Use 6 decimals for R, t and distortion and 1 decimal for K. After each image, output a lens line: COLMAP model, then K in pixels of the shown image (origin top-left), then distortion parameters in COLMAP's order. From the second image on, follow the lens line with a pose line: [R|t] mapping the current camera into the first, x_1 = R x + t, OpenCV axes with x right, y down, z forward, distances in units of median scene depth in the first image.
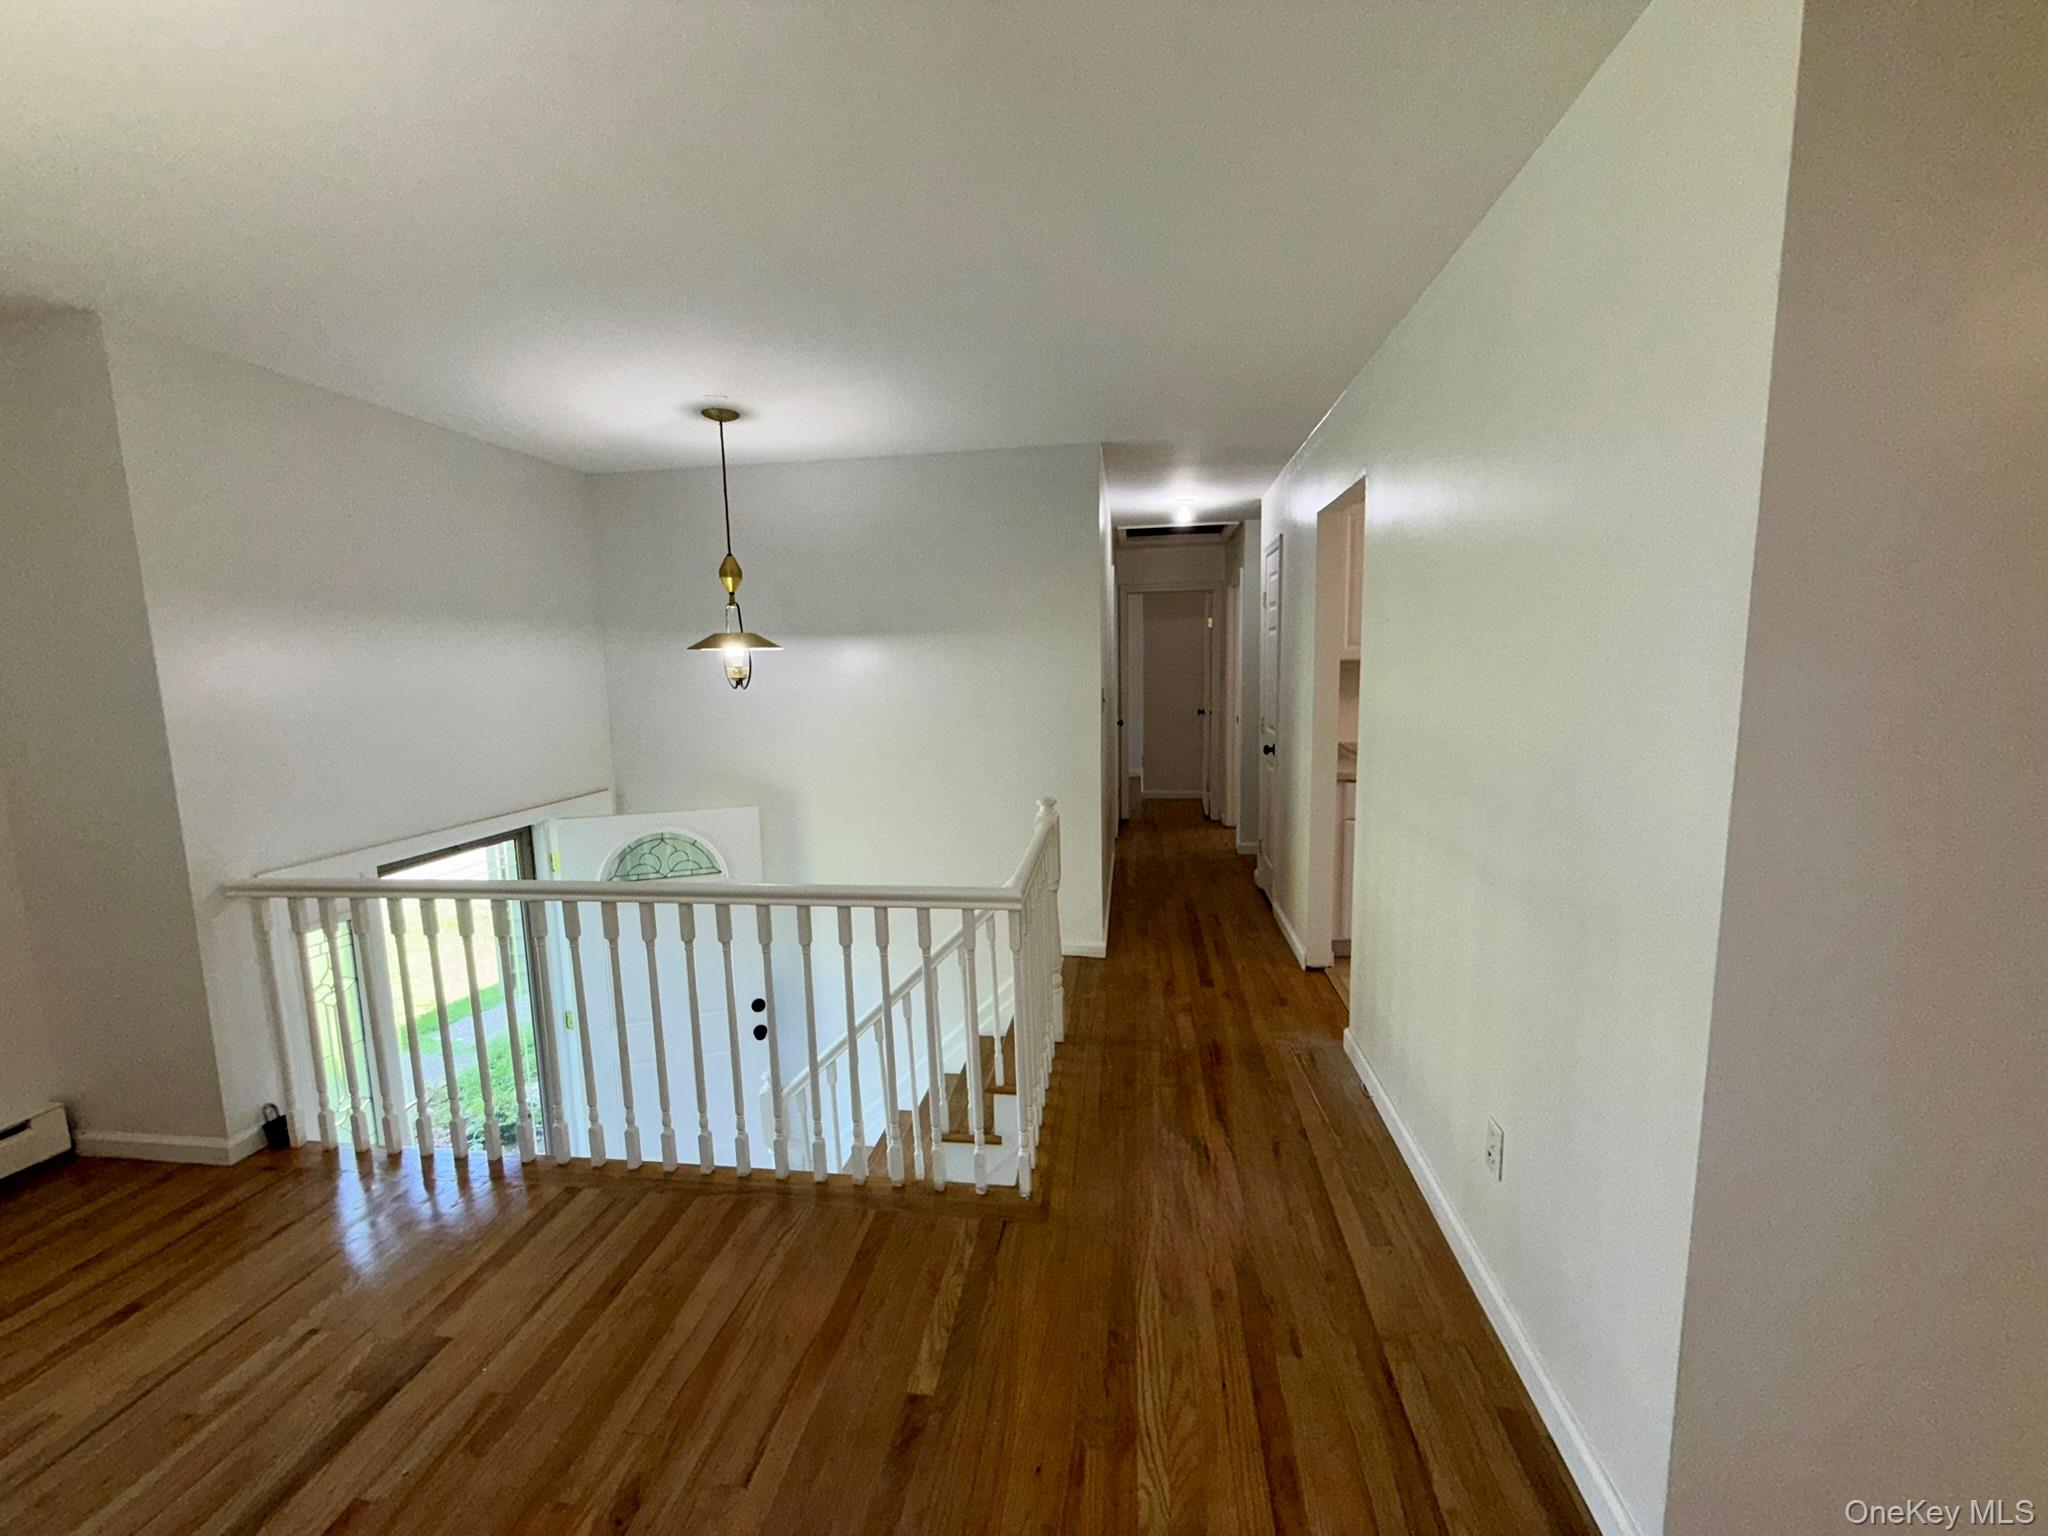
lens RADIAL K [[816.0, 0, 1015.9], [0, 816.0, 767.7], [0, 0, 1]] dist [0.000047, 0.000051]
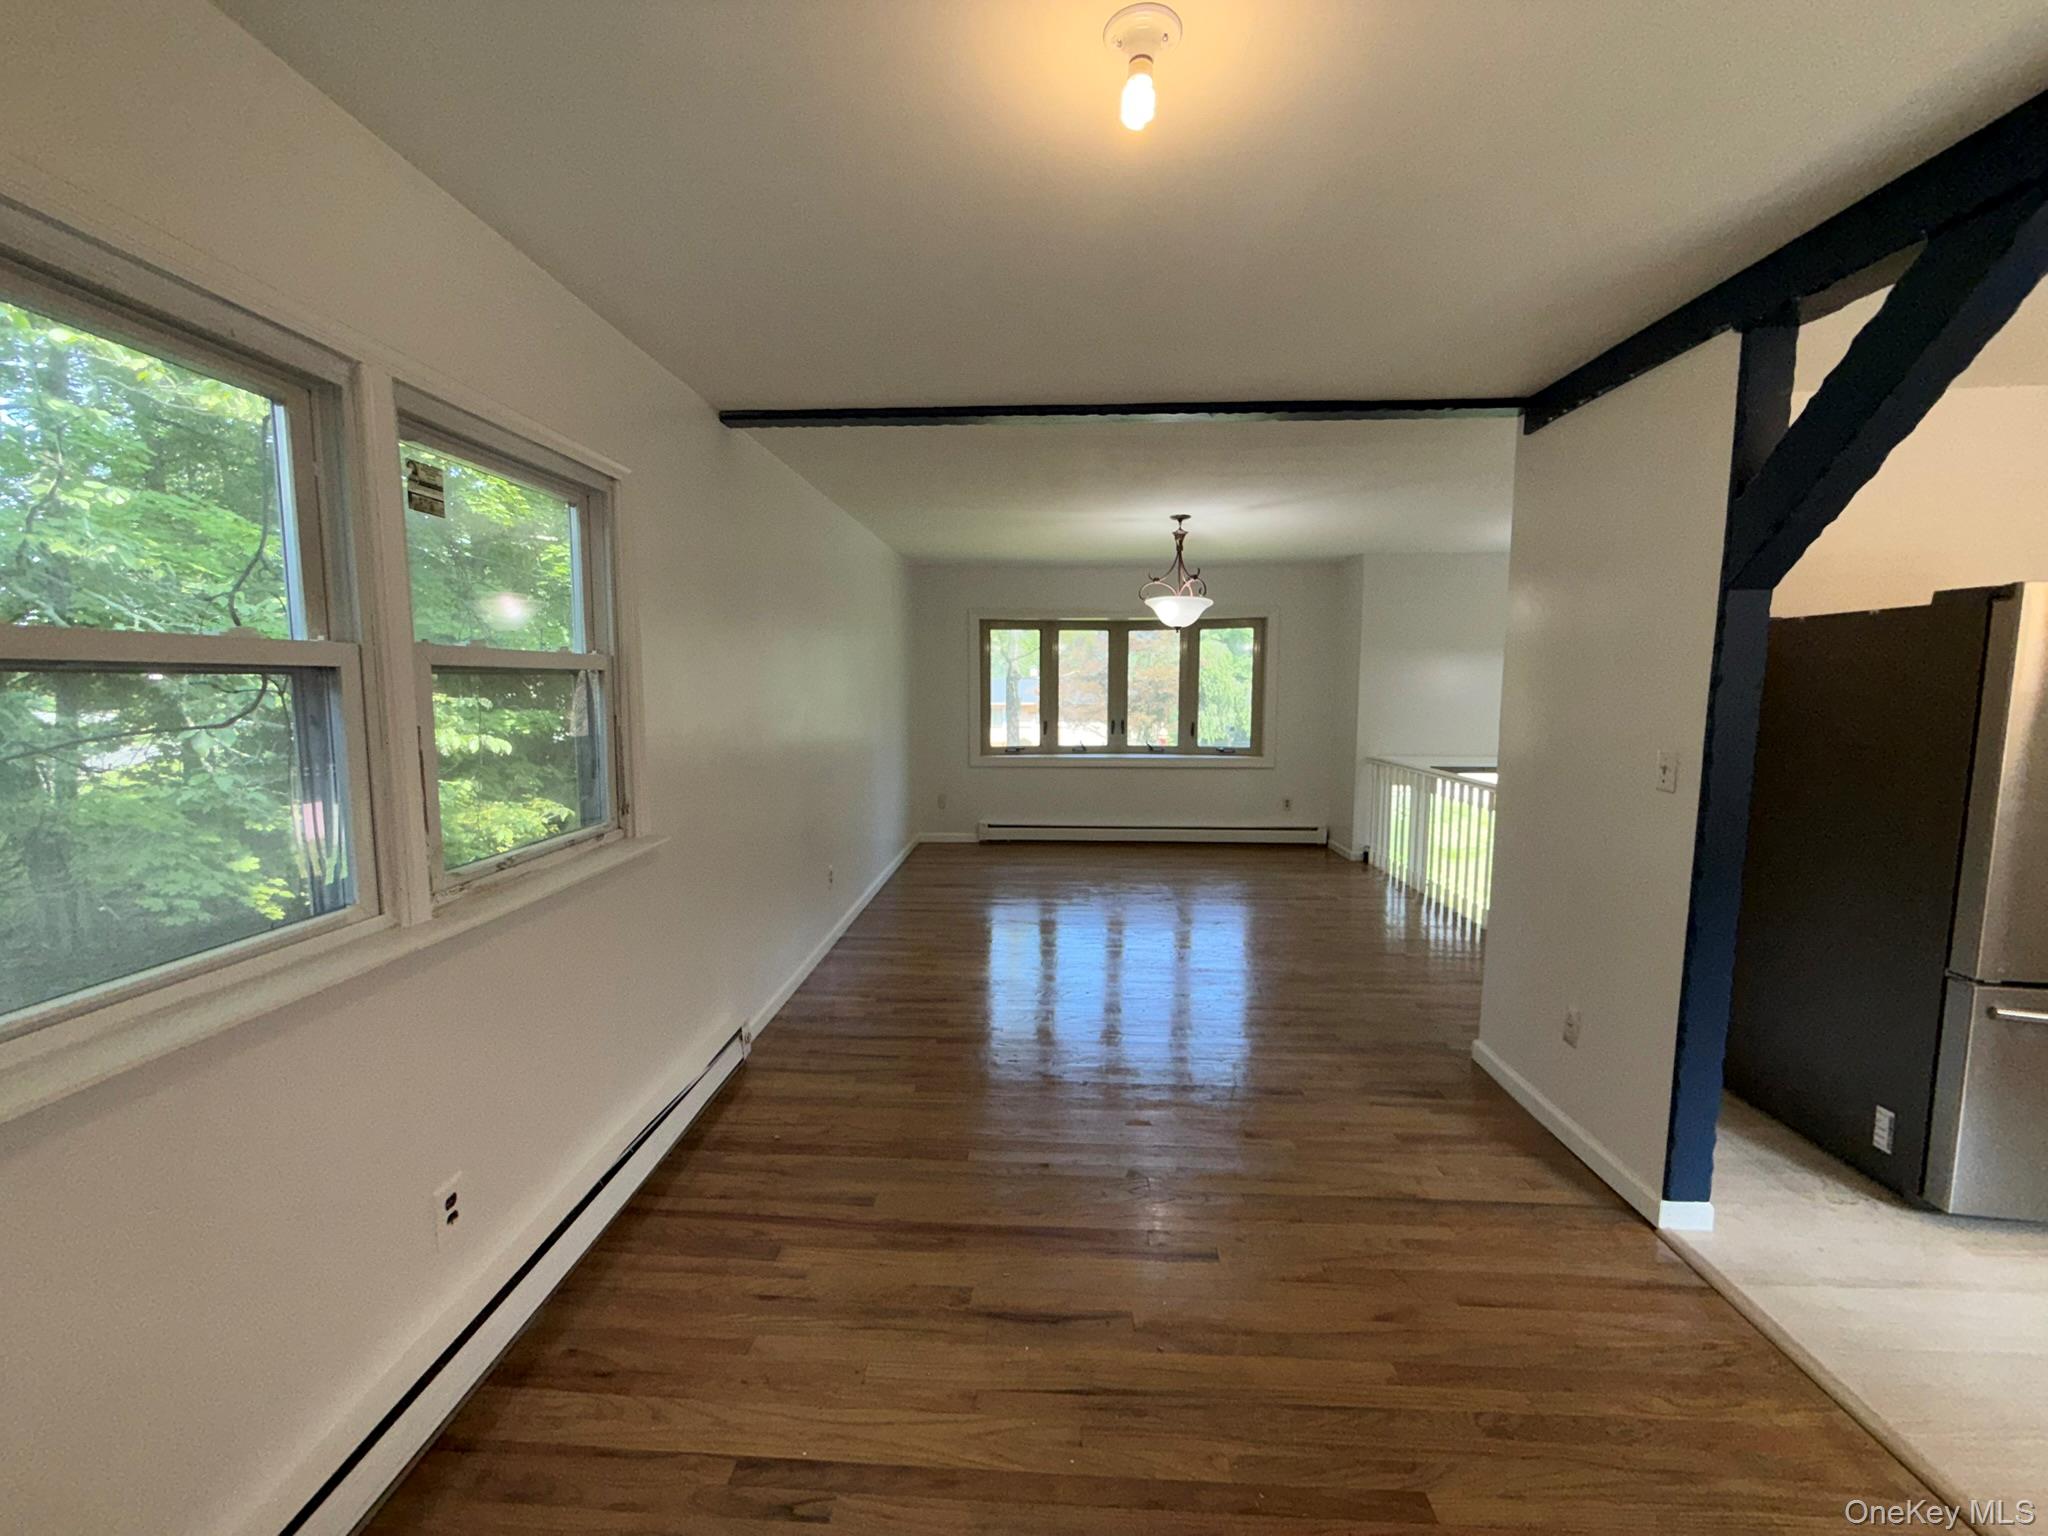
lens RADIAL K [[819.1, 0, 1010.1], [0, 819.1, 769.0], [0, 0, 1]] dist [0.000252, 0.000134]
pose [[0.086712, 0.130530, -0.987645, 1.500599], [-0.127630, 0.984666, 0.118931, 0.015067], [0.988024, 0.115740, 0.102042, -0.395503]]
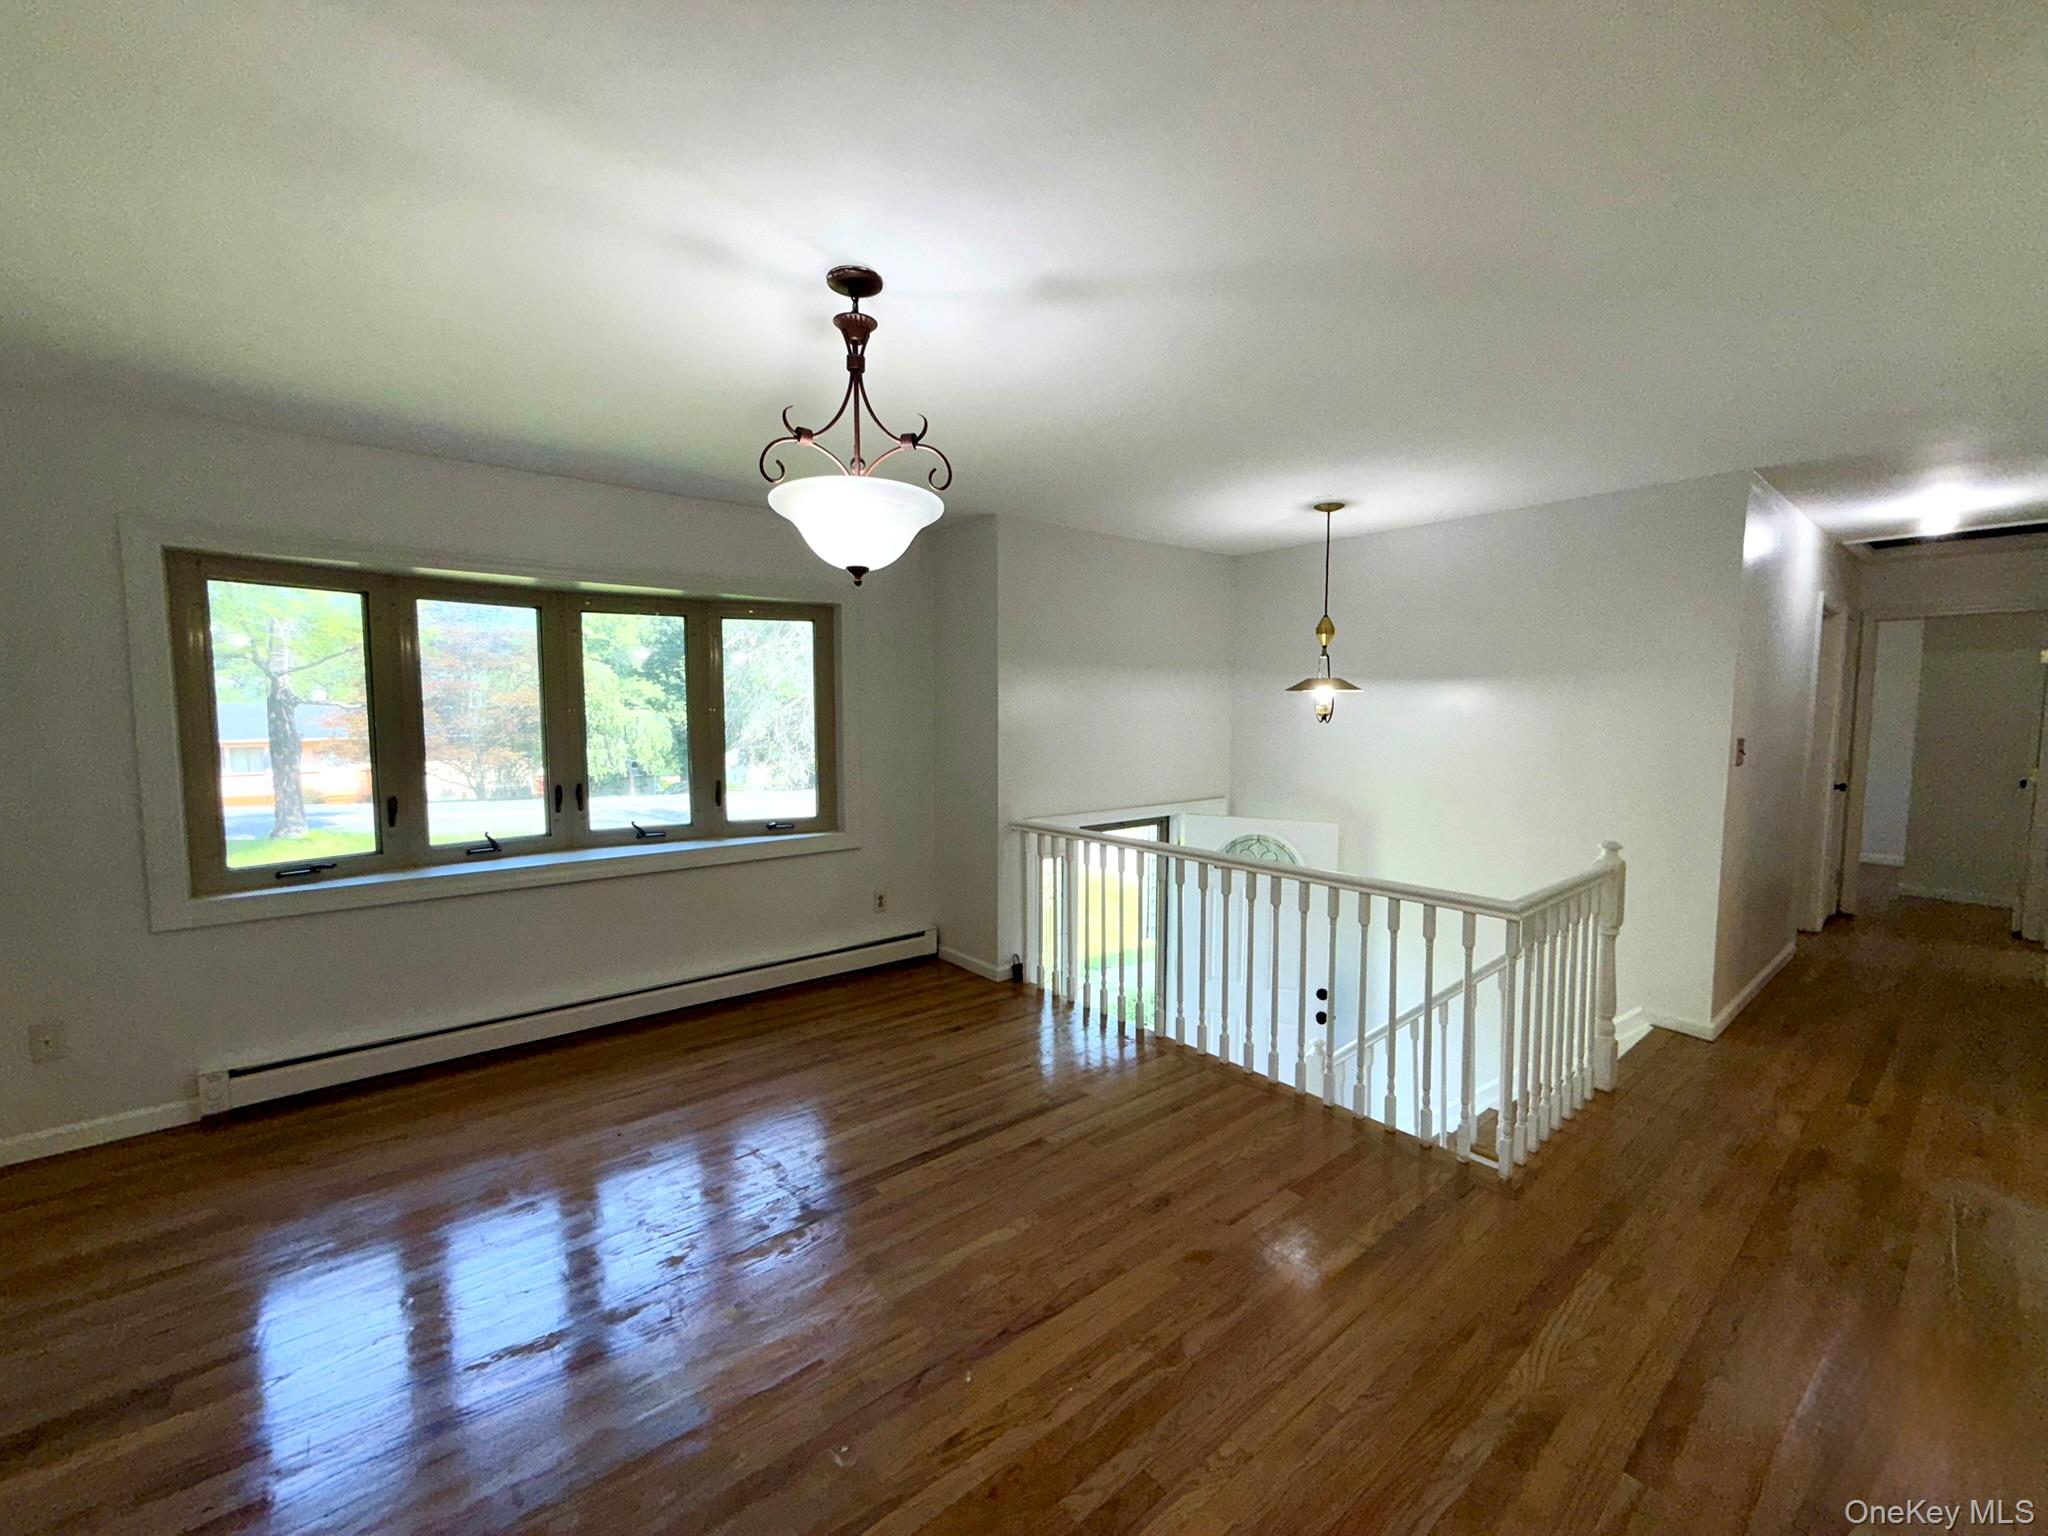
lens RADIAL K [[816.0, 0, 1015.9], [0, 816.0, 767.7], [0, 0, 1]] dist [0.000047, 0.000051]
pose [[0.732152, 0.074612, -0.677042, 0.210472], [-0.104276, 0.994543, -0.003163, 0.030580], [0.673112, 0.072915, 0.735937, -0.285109]]
